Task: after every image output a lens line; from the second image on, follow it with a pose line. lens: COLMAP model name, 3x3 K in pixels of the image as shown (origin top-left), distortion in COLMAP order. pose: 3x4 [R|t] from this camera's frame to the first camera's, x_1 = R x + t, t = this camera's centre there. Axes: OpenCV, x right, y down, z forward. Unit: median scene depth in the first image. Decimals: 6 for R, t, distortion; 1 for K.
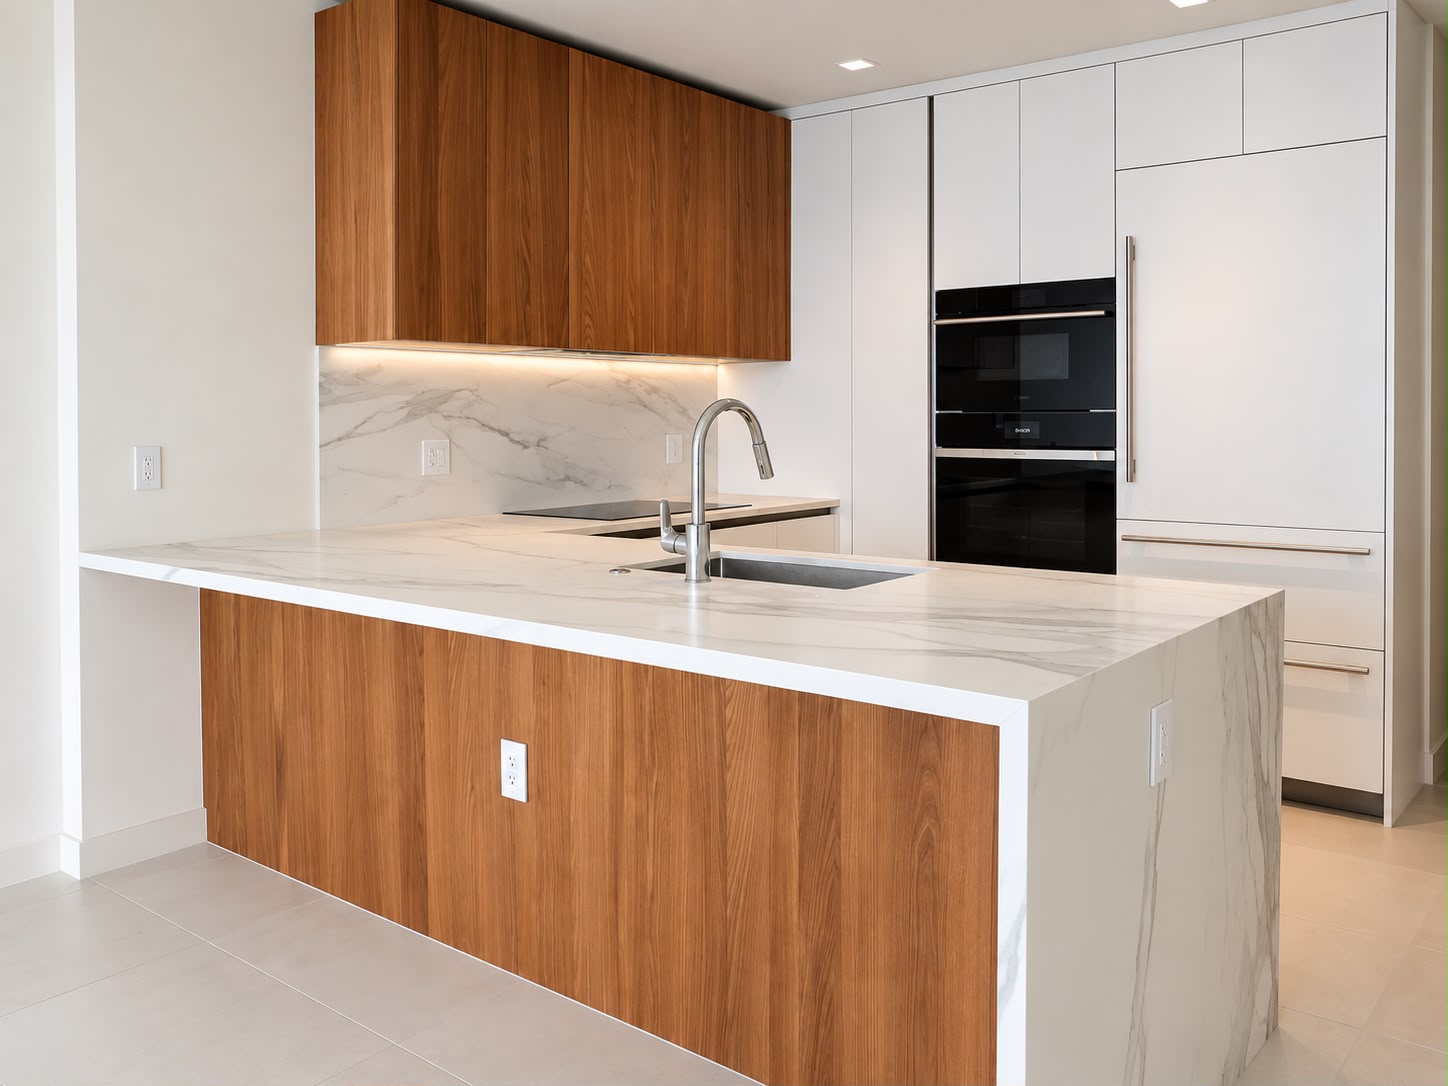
lens RADIAL K [[1204.0, 0, 724.0], [0, 1204.0, 543.0], [0, 0, 1]] dist [0.002807, 0.002208]
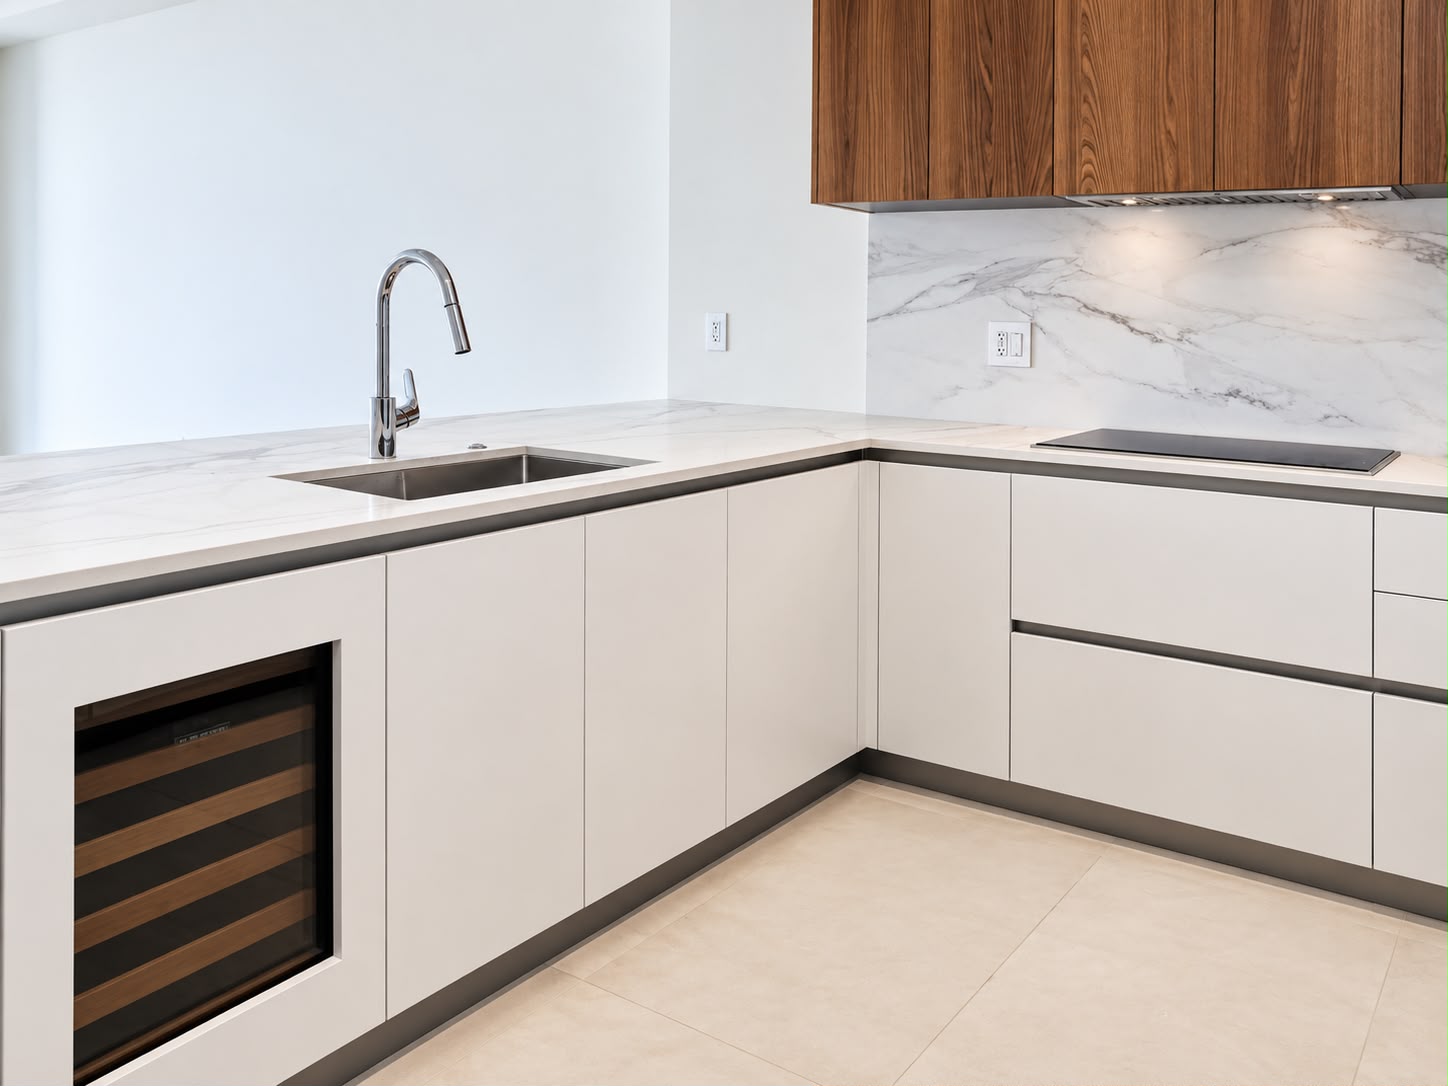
lens RADIAL K [[1166.4, 0, 724.0], [0, 1166.4, 543.0], [0, 0, 1]] dist [-0.067637, 0.007467]
pose [[0.074202, 0.205226, -0.975898, 0.553606], [-0.129914, 0.972245, 0.194580, -0.068752], [0.988745, 0.112345, 0.098805, 0.760147]]
